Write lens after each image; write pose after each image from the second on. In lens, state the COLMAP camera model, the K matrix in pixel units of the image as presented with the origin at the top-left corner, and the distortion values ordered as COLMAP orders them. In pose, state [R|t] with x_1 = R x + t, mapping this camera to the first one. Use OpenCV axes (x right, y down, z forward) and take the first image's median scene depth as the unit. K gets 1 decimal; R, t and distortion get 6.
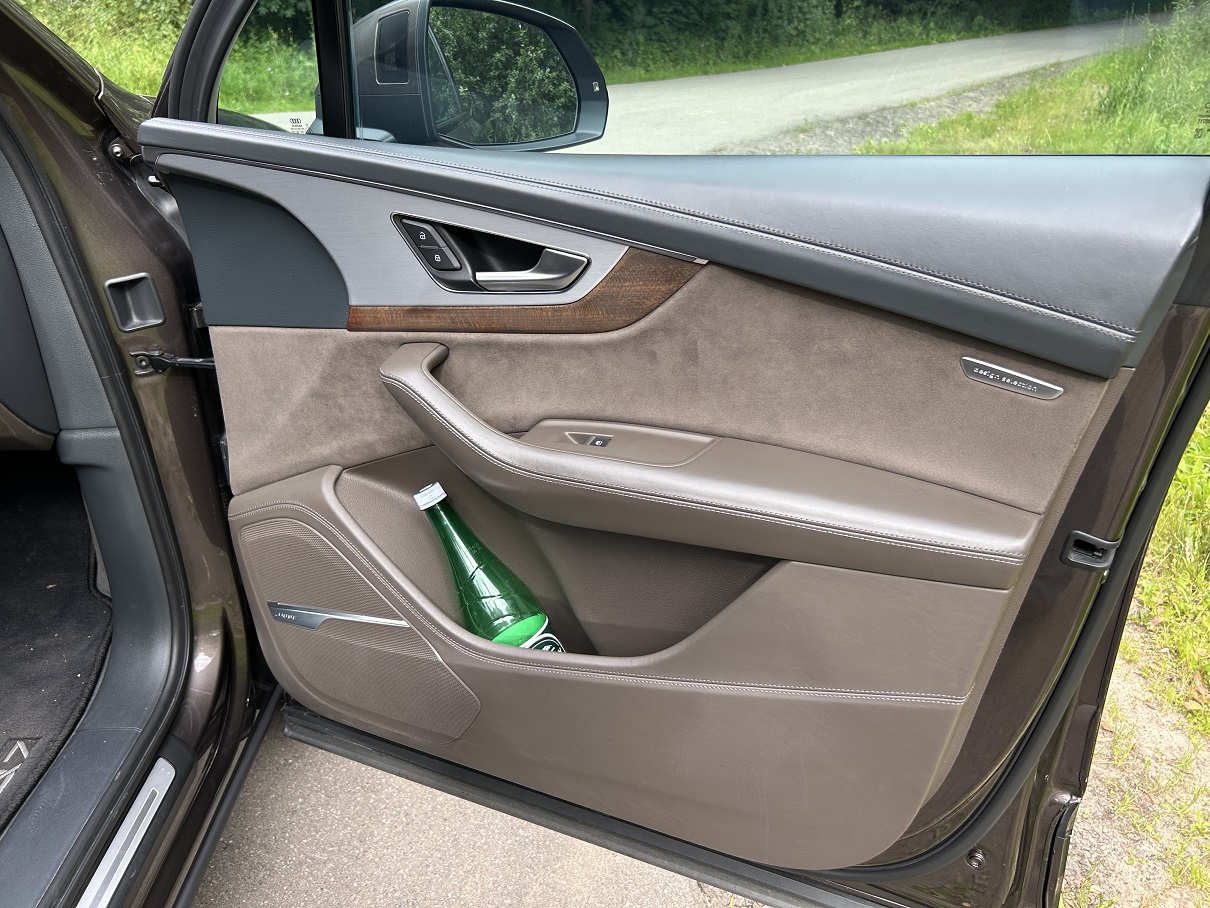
lens RADIAL K [[913.5, 0, 605.0], [0, 913.5, 454.0], [0, 0, 1]] dist [0.000398, -0.007152]
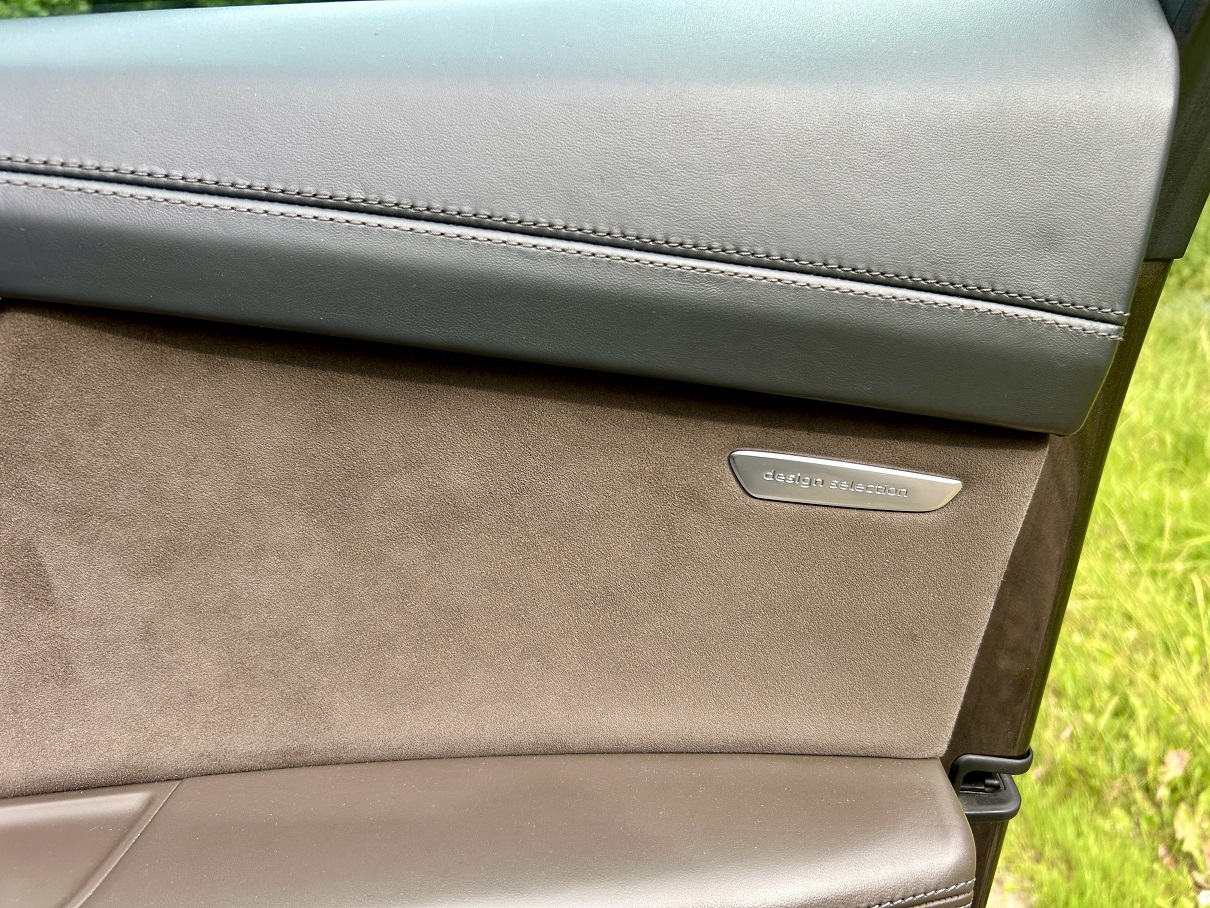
lens RADIAL K [[913.5, 0, 605.0], [0, 913.5, 454.0], [0, 0, 1]] dist [0.000398, -0.007152]
pose [[0.855526, -0.161344, 0.491980, 0.126588], [0.243239, 0.964067, -0.106817, -0.069512], [-0.457067, 0.211053, 0.864029, 0.618904]]
